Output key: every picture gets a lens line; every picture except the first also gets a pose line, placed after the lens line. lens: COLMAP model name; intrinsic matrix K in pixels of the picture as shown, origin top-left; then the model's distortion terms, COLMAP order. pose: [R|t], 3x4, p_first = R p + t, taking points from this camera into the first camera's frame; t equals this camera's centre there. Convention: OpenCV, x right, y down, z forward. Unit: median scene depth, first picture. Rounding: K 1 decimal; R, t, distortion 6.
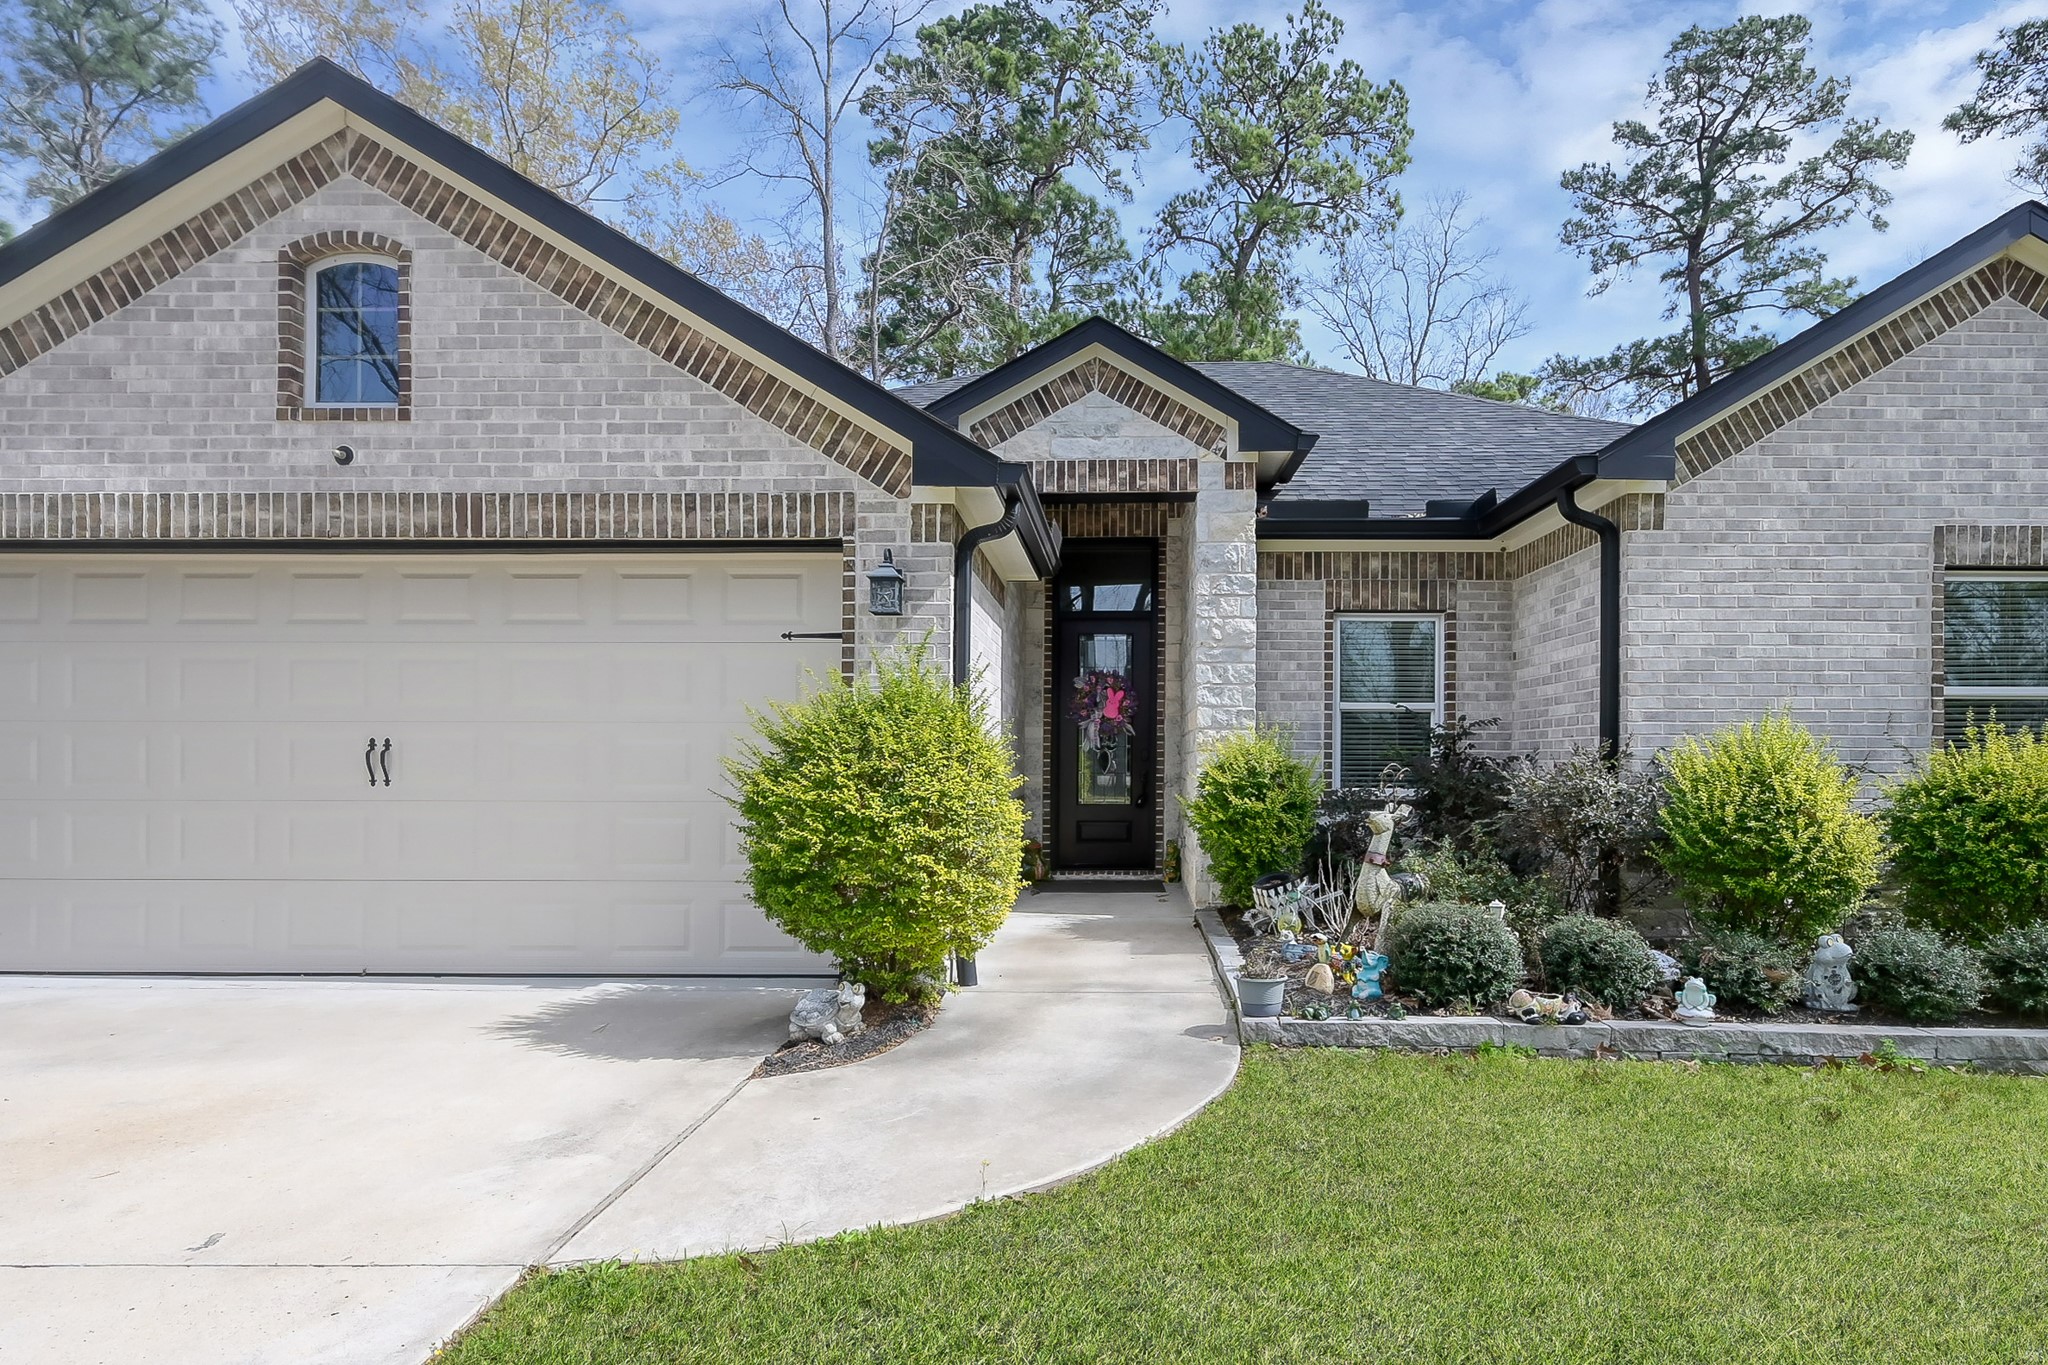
lens RADIAL K [[1069.3, 0, 1023.9], [0, 1069.3, 763.7], [0, 0, 1]] dist [-0.000683, 0.000269]
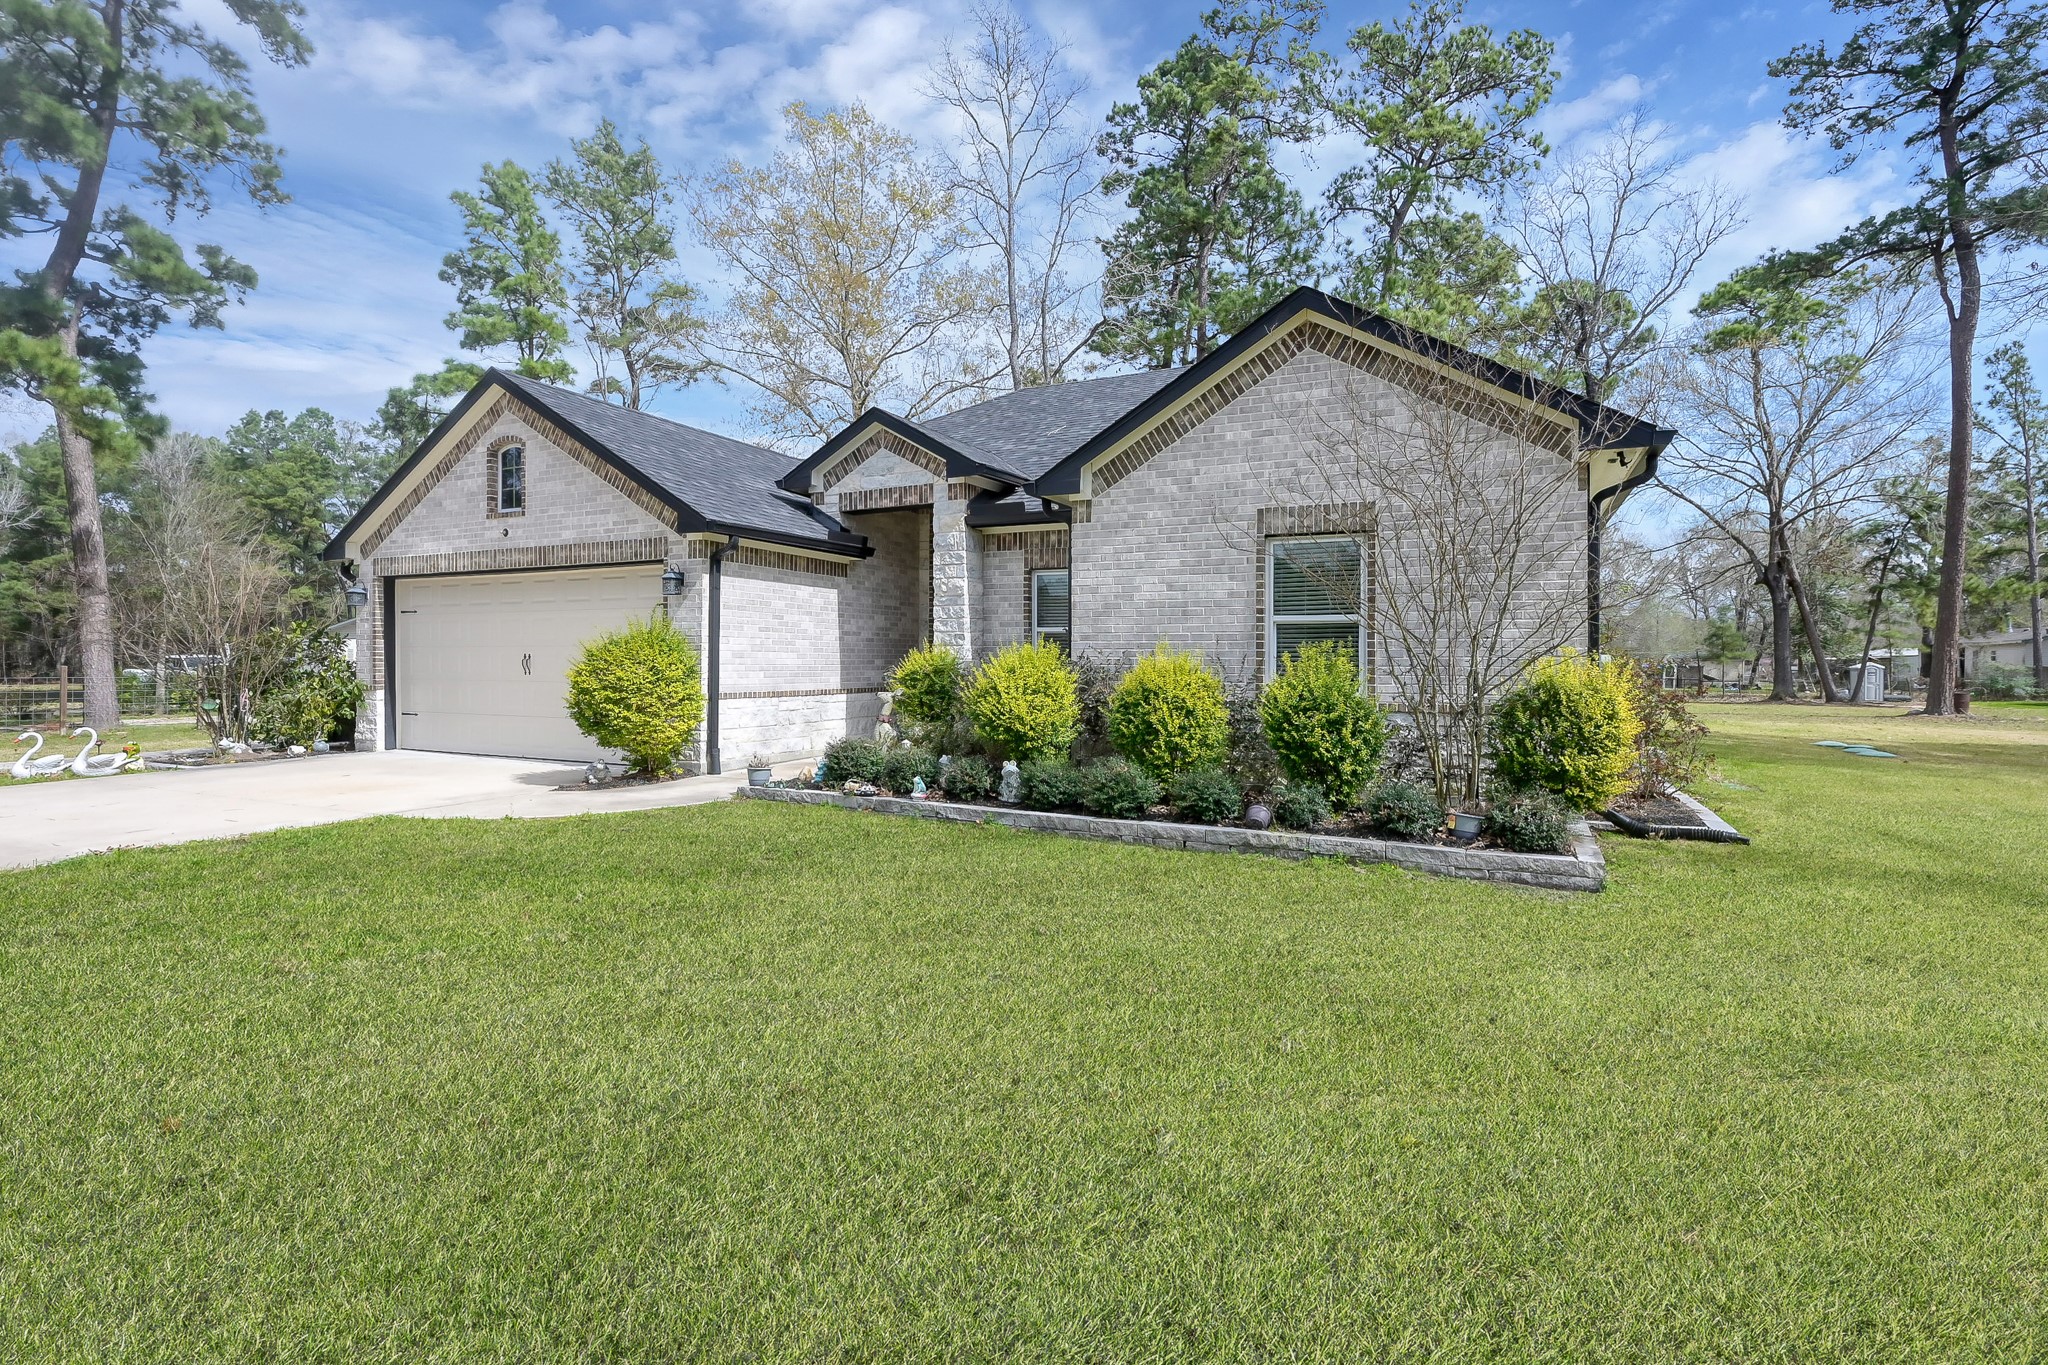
lens RADIAL K [[966.4, 0, 1007.8], [0, 966.4, 673.8], [0, 0, 1]] dist [-0.002416, 0.000128]
pose [[0.899911, 0.006015, -0.436033, 1.125407], [-0.003461, 0.999972, 0.006651, 0.000854], [0.436060, -0.004476, 0.899906, -0.369288]]
